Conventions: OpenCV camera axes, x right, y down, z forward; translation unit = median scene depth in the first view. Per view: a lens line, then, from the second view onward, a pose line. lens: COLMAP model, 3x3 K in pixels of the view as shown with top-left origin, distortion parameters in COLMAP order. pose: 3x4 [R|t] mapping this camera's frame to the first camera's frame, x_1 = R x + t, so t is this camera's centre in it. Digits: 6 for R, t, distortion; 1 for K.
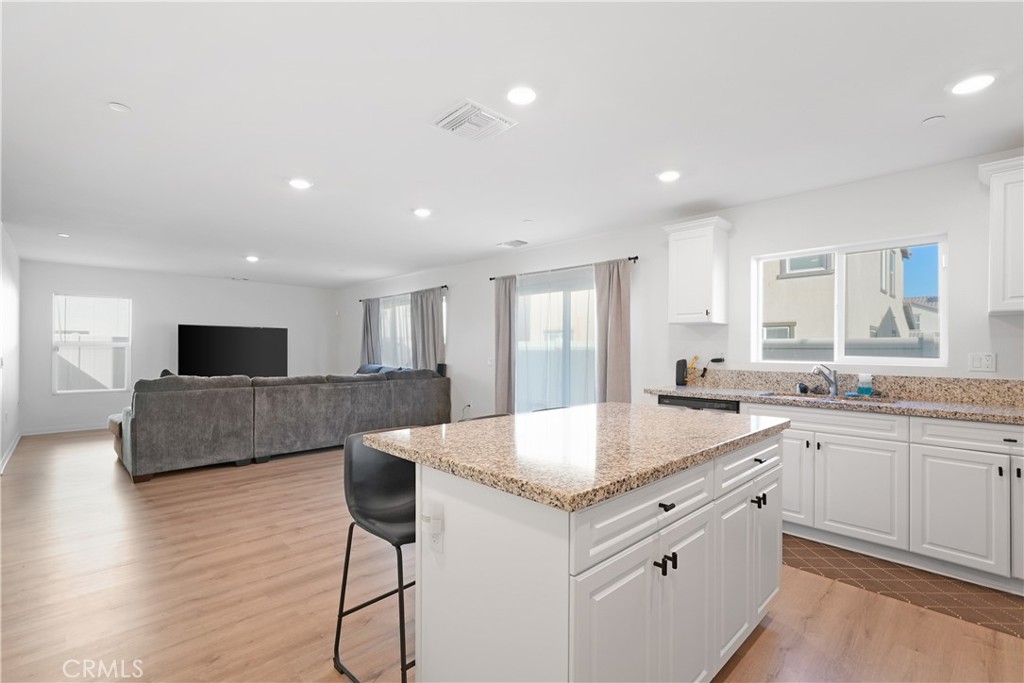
lens RADIAL K [[459.1, 0, 509.7], [0, 459.1, 351.4], [0, 0, 1]] dist [-0.008738, 0.004567]
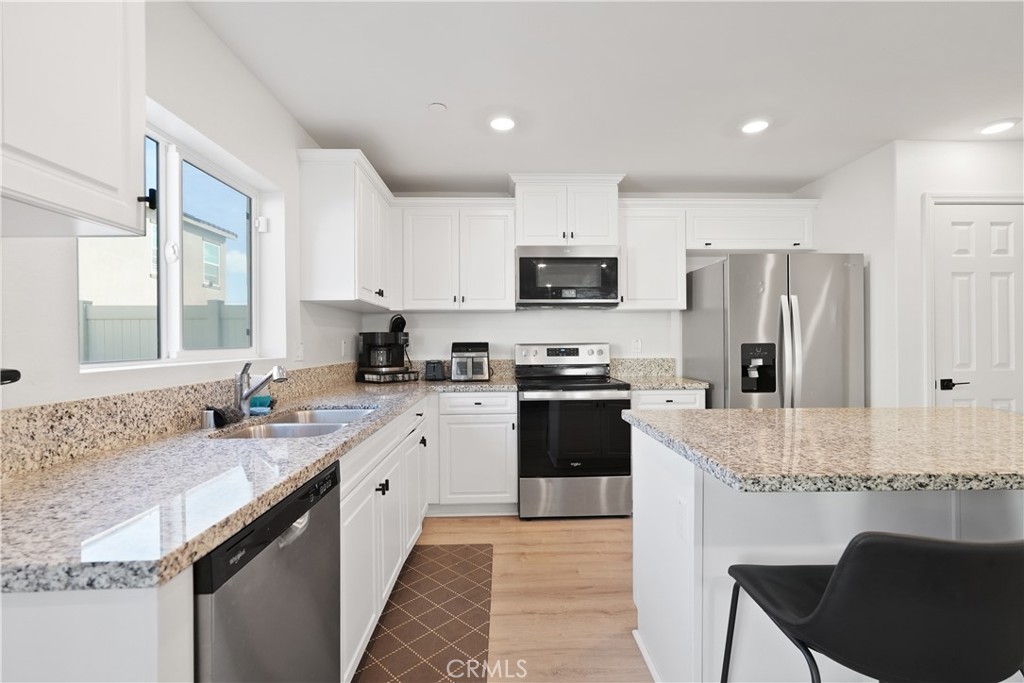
lens RADIAL K [[459.1, 0, 513.6], [0, 459.1, 341.1], [0, 0, 1]] dist [-0.008738, 0.004567]
pose [[-0.742215, -0.001060, 0.670161, 0.086645], [0.006742, 0.999936, 0.009048, -0.000423], [-0.670128, 0.011234, -0.742160, 1.072811]]
